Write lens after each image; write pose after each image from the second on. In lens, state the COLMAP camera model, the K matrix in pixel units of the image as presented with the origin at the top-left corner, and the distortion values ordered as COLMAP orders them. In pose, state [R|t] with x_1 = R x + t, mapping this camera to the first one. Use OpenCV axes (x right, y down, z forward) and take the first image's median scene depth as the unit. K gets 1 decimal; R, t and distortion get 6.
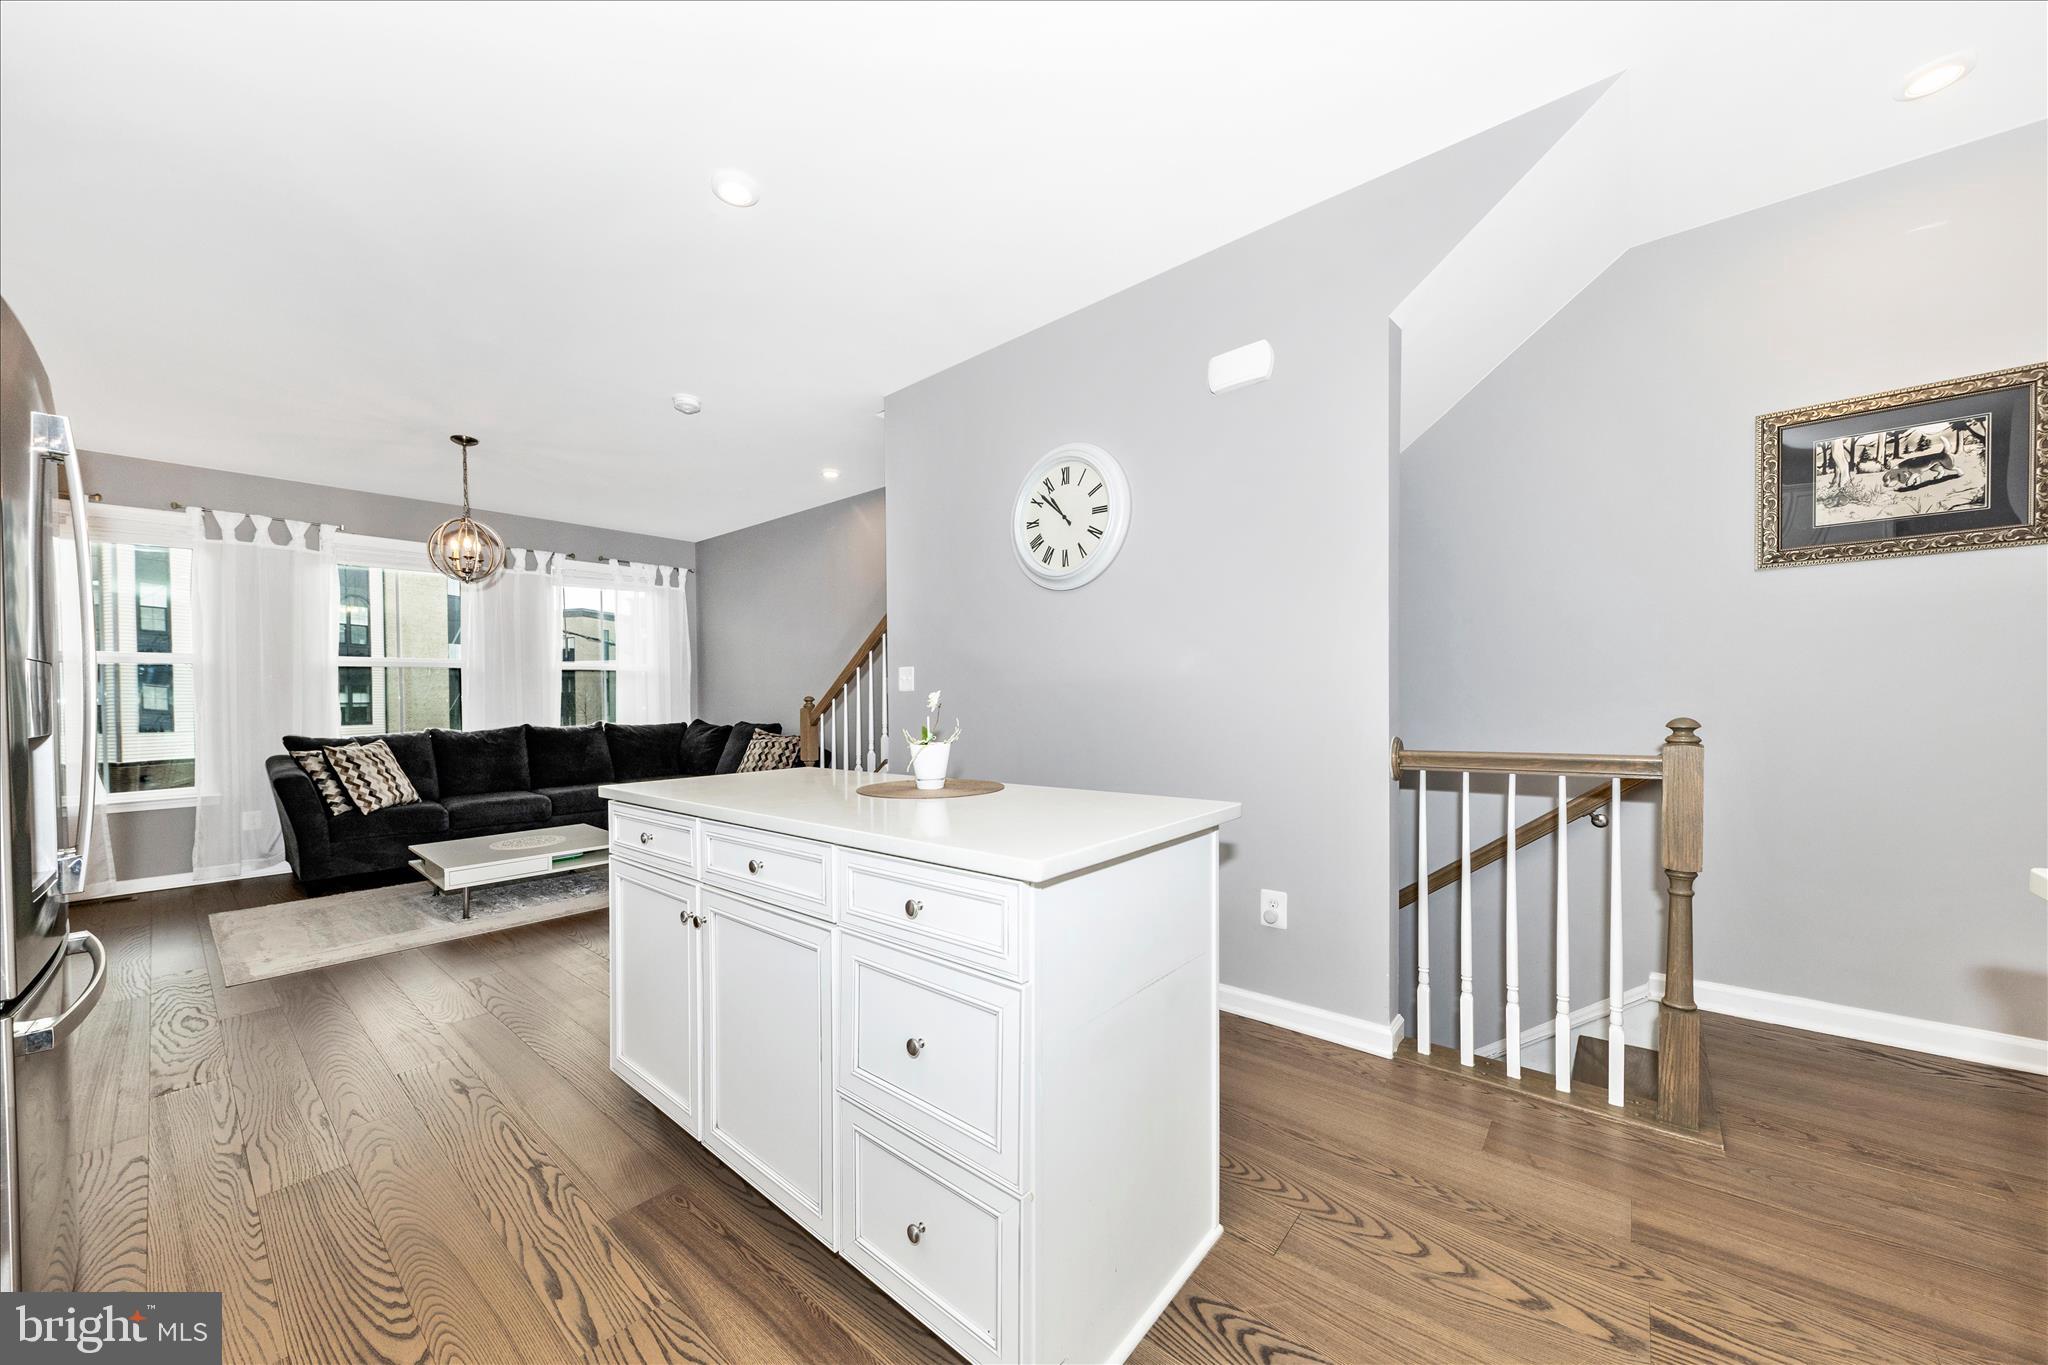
lens RADIAL K [[730.5, 0, 1016.7], [0, 730.5, 701.3], [0, 0, 1]] dist [0.006190, -0.002592]
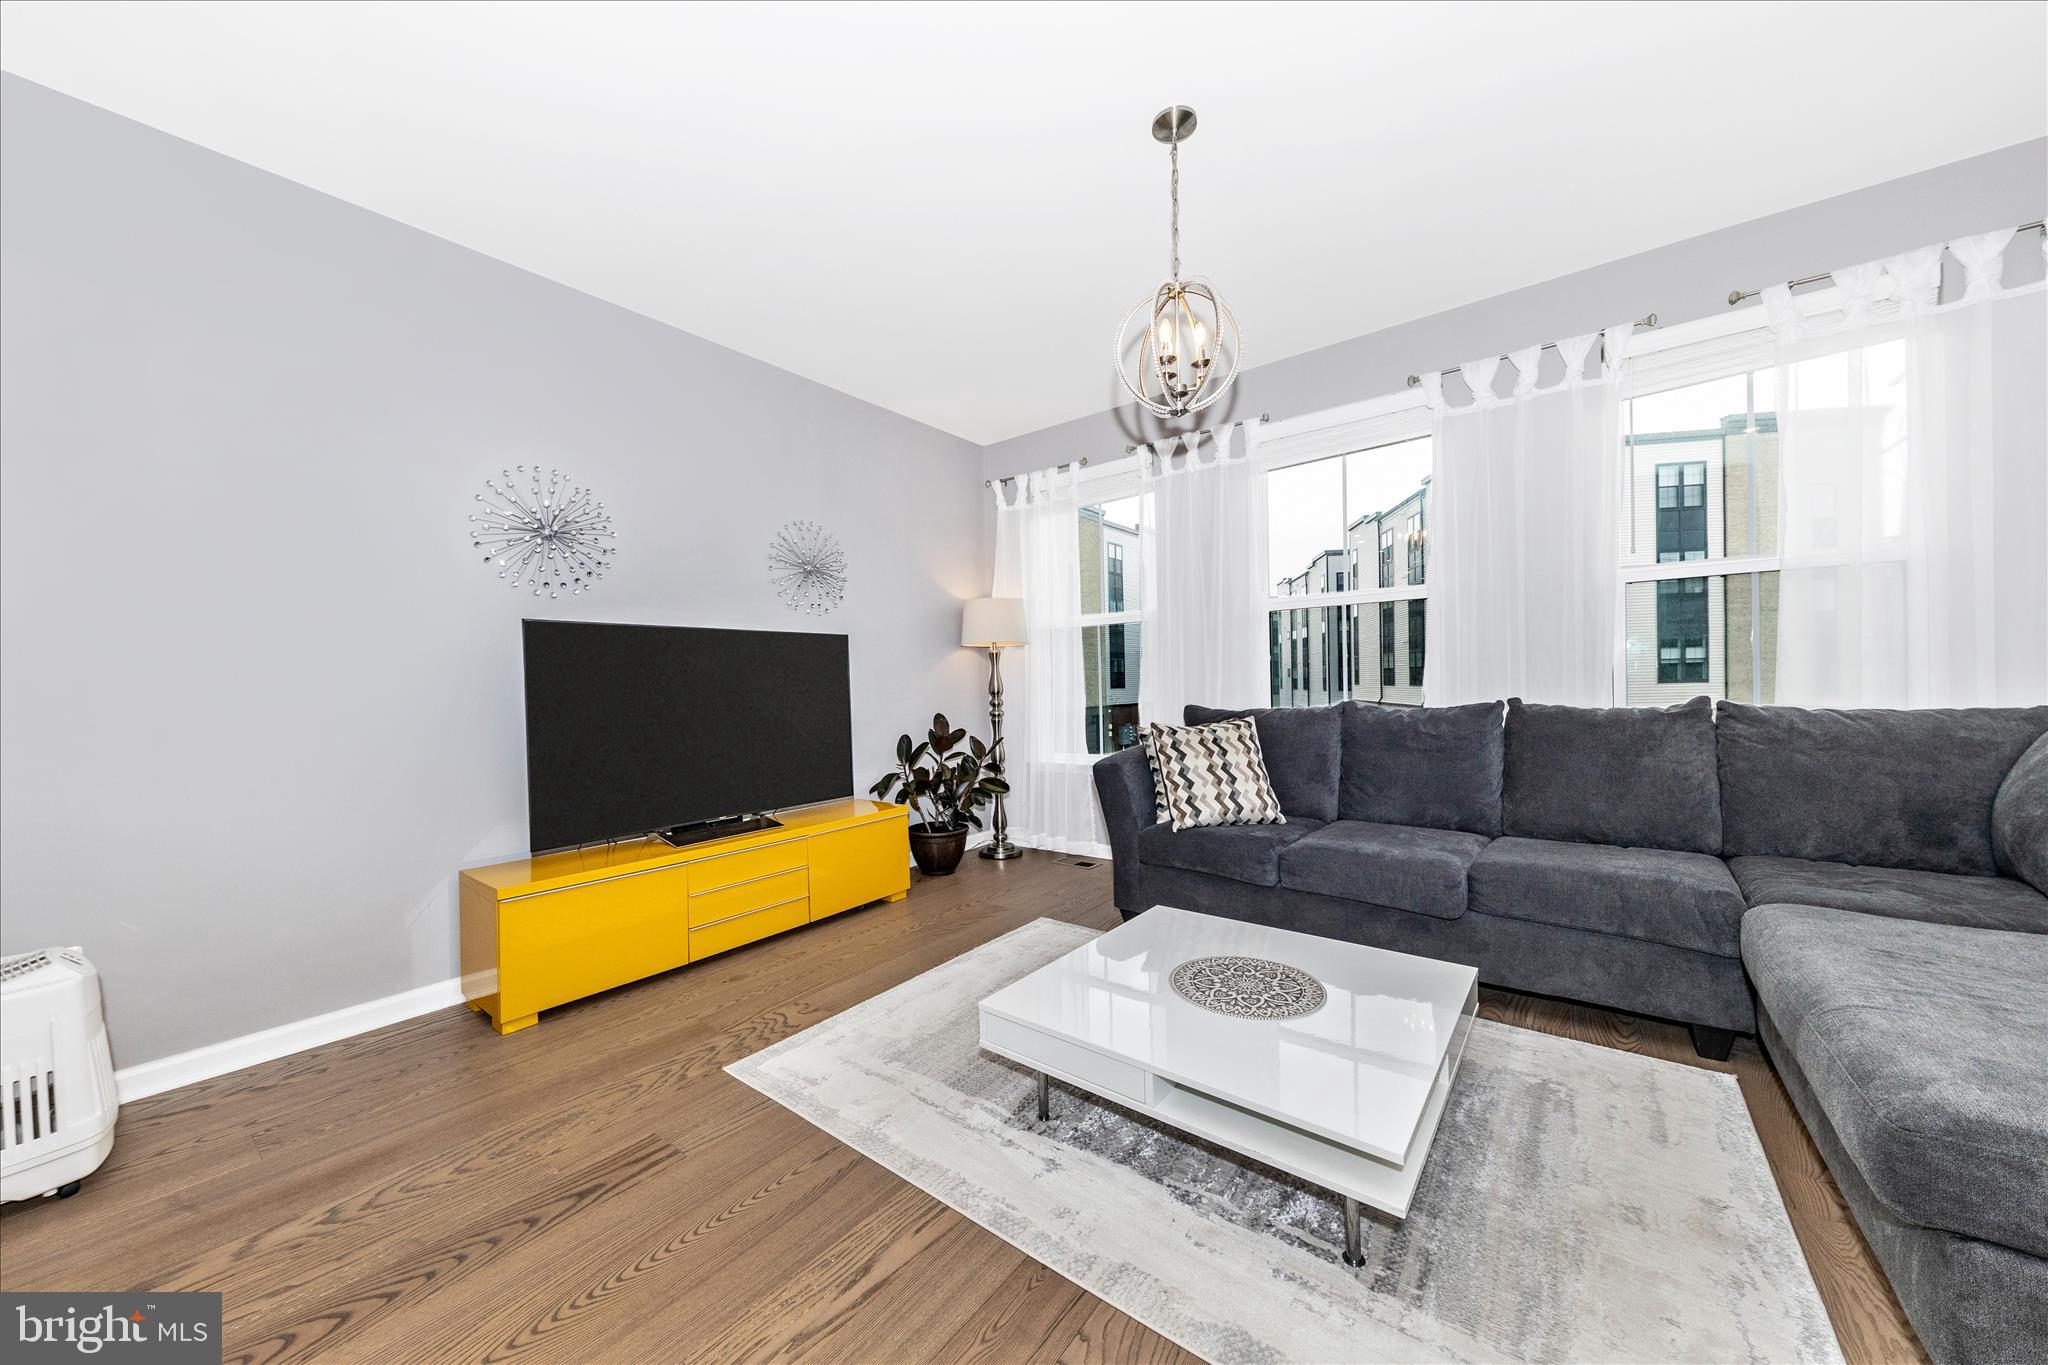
lens RADIAL K [[730.5, 0, 1010.8], [0, 730.5, 684.2], [0, 0, 1]] dist [0.006190, -0.002592]
pose [[0.041968, 0.015814, -0.998994, -0.253982], [0.021536, 0.999628, 0.016728, 0.009321], [0.998887, -0.022217, 0.041611, 0.854543]]
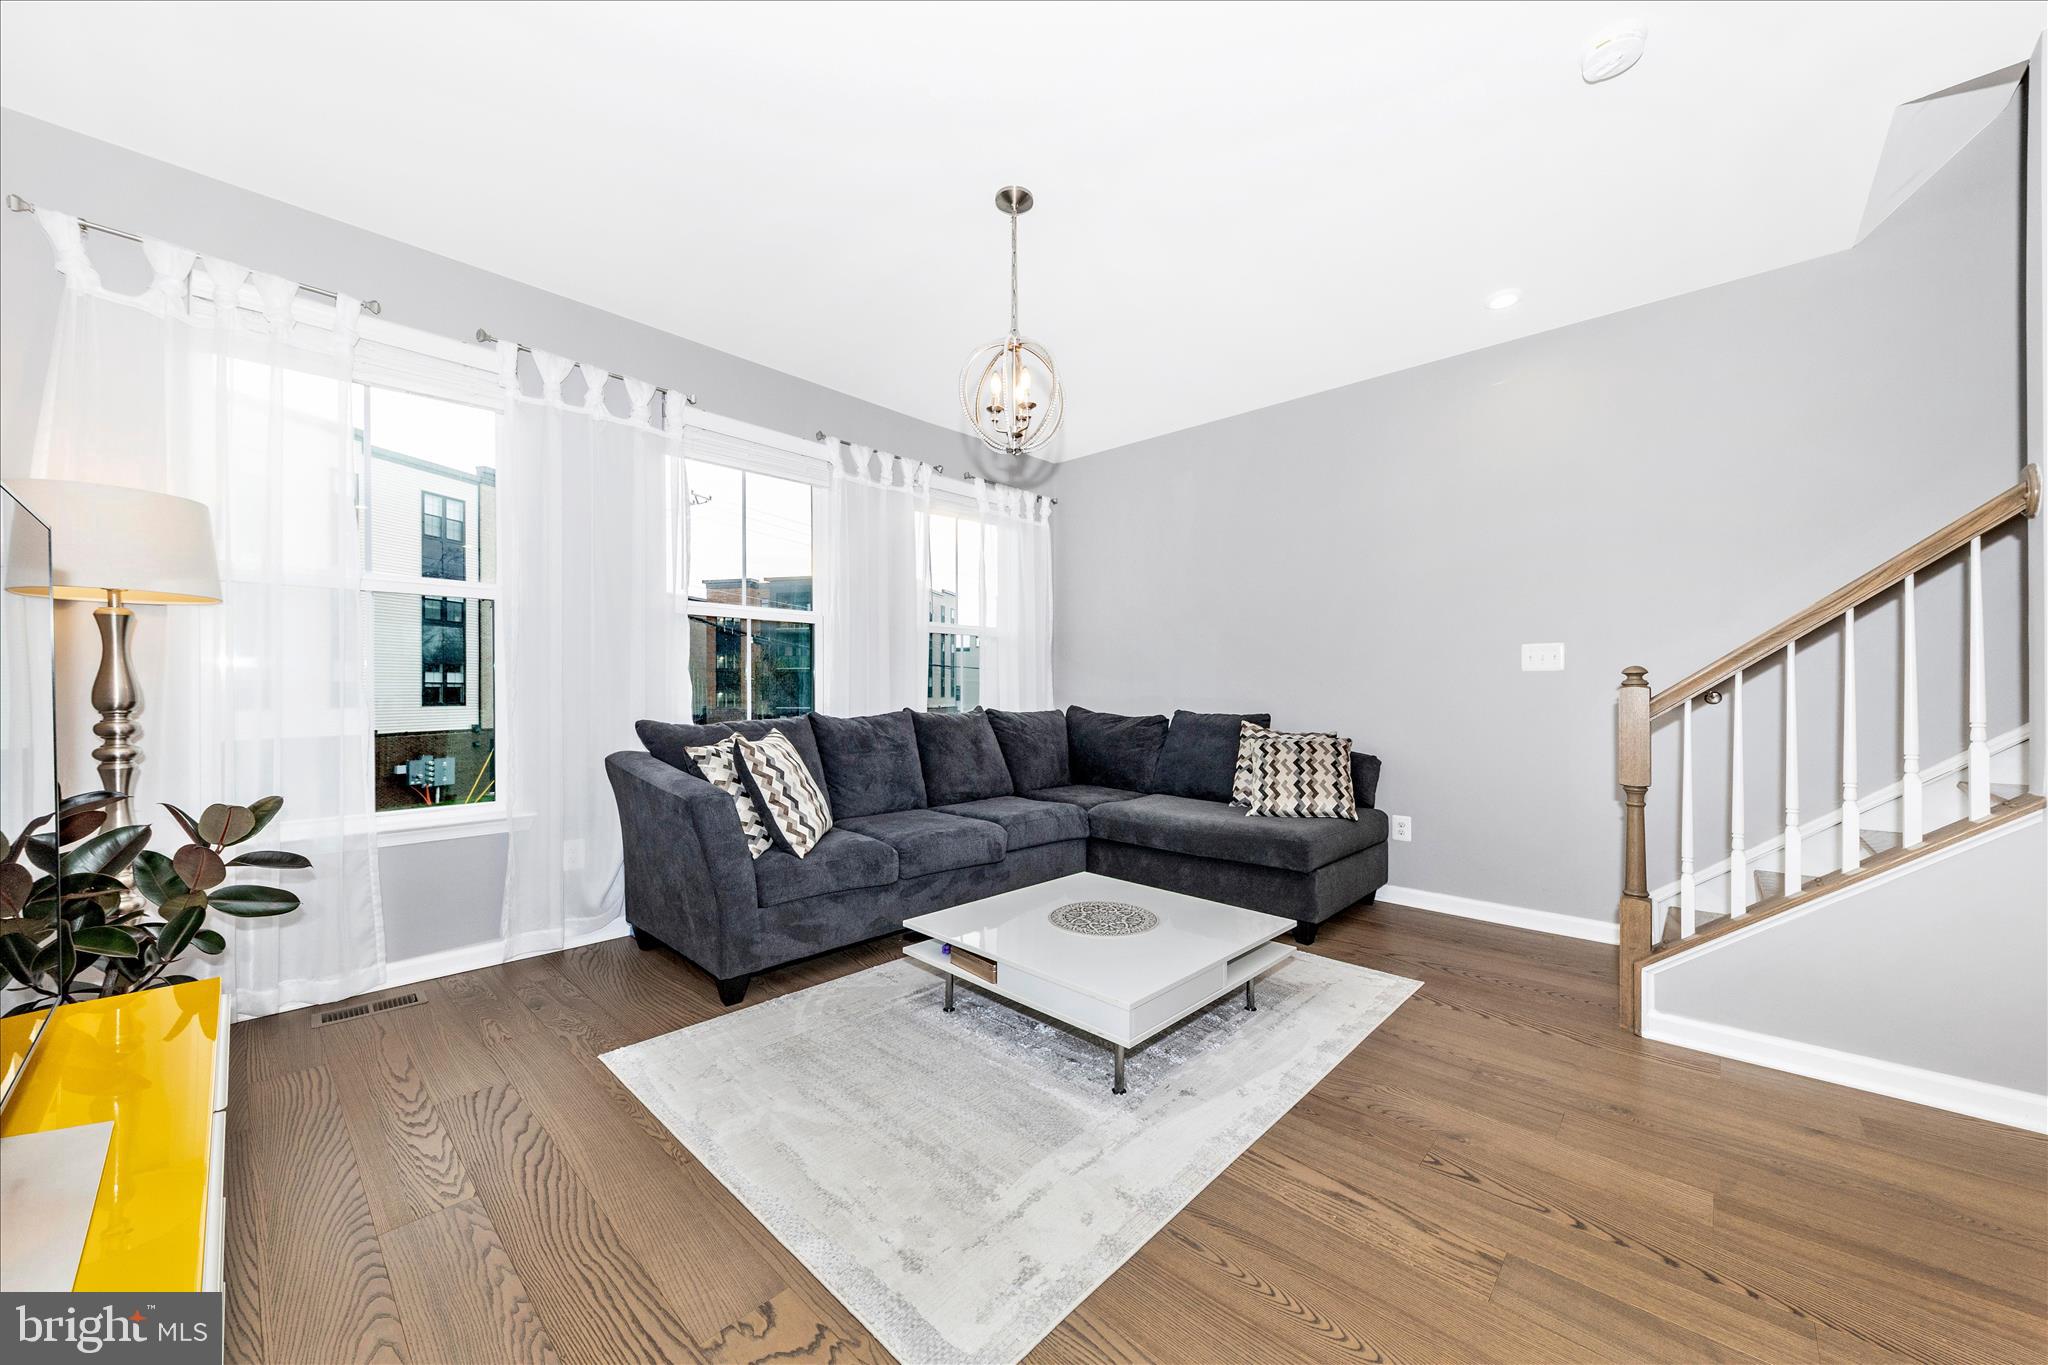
lens RADIAL K [[730.5, 0, 1034.2], [0, 730.5, 697.9], [0, 0, 1]] dist [0.006190, -0.002592]
pose [[0.998968, 0.017417, -0.041956, -0.701350], [-0.017102, 0.999823, 0.007846, 0.019698], [0.042086, -0.007121, 0.999089, 0.437830]]
